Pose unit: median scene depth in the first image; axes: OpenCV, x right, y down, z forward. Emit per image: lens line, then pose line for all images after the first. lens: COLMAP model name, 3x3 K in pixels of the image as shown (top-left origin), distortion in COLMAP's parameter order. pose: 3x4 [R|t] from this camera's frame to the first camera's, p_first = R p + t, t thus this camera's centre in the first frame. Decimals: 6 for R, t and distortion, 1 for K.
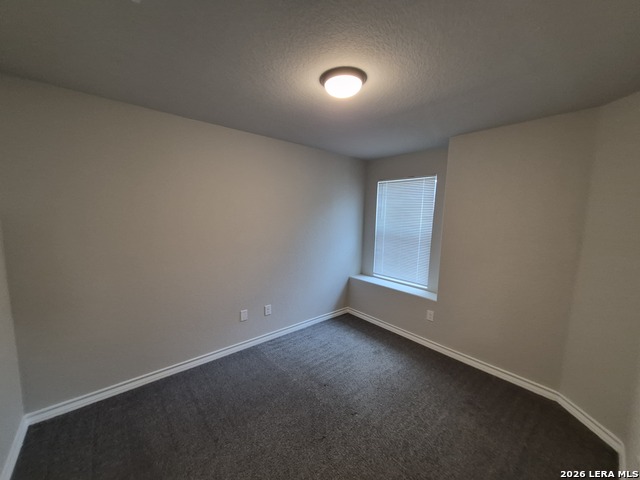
lens RADIAL K [[250.2, 0, 316.1], [0, 250.2, 241.6], [0, 0, 1]] dist [0.003580, -0.000054]
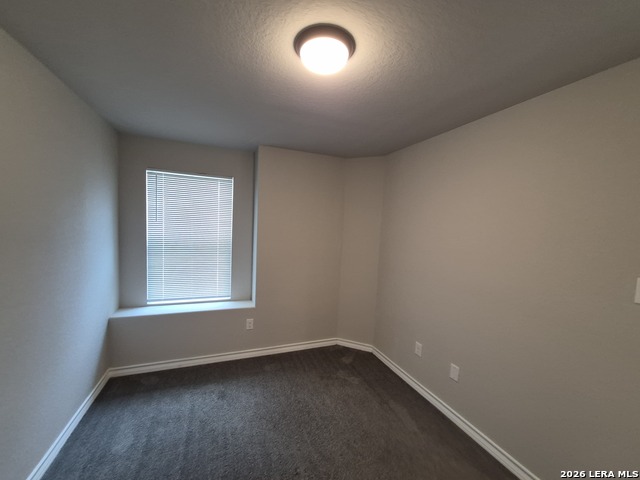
lens RADIAL K [[250.2, 0, 316.1], [0, 250.2, 241.6], [0, 0, 1]] dist [0.003580, -0.000054]
pose [[0.326554, -0.063872, 0.943018, -0.308126], [0.073044, 0.996436, 0.042196, -0.038647], [-0.942352, 0.055102, 0.330055, 0.372792]]
